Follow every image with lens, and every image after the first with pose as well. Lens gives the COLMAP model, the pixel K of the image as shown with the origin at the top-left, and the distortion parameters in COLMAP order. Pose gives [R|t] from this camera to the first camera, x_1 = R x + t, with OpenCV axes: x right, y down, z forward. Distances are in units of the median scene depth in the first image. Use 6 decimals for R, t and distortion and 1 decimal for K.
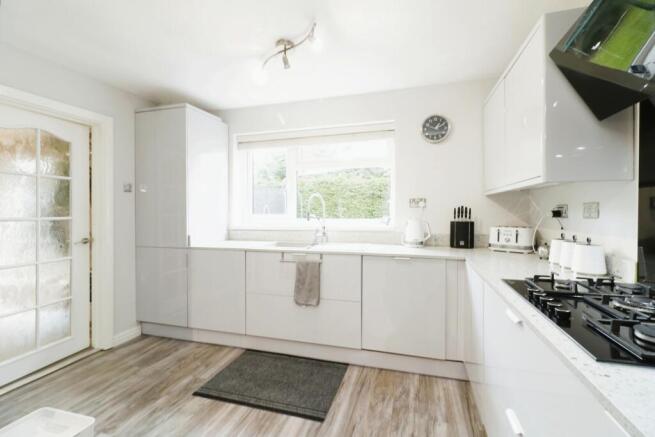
lens RADIAL K [[299.3, 0, 327.5], [0, 299.3, 209.4], [0, 0, 1]] dist [0.000227, 0.000114]
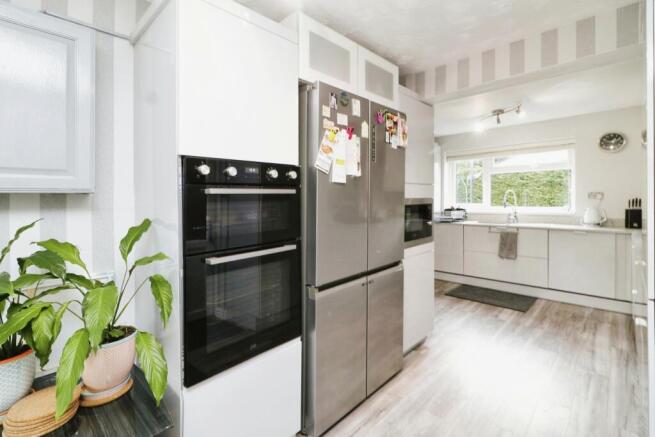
lens RADIAL K [[303.2, 0, 326.8], [0, 303.2, 200.7], [0, 0, 1]] dist [0.000873, 0.000565]
pose [[0.887741, -0.001770, -0.460340, -0.169273], [0.007331, 0.999920, 0.010293, -0.023176], [0.460285, -0.012513, 0.887683, -0.882007]]
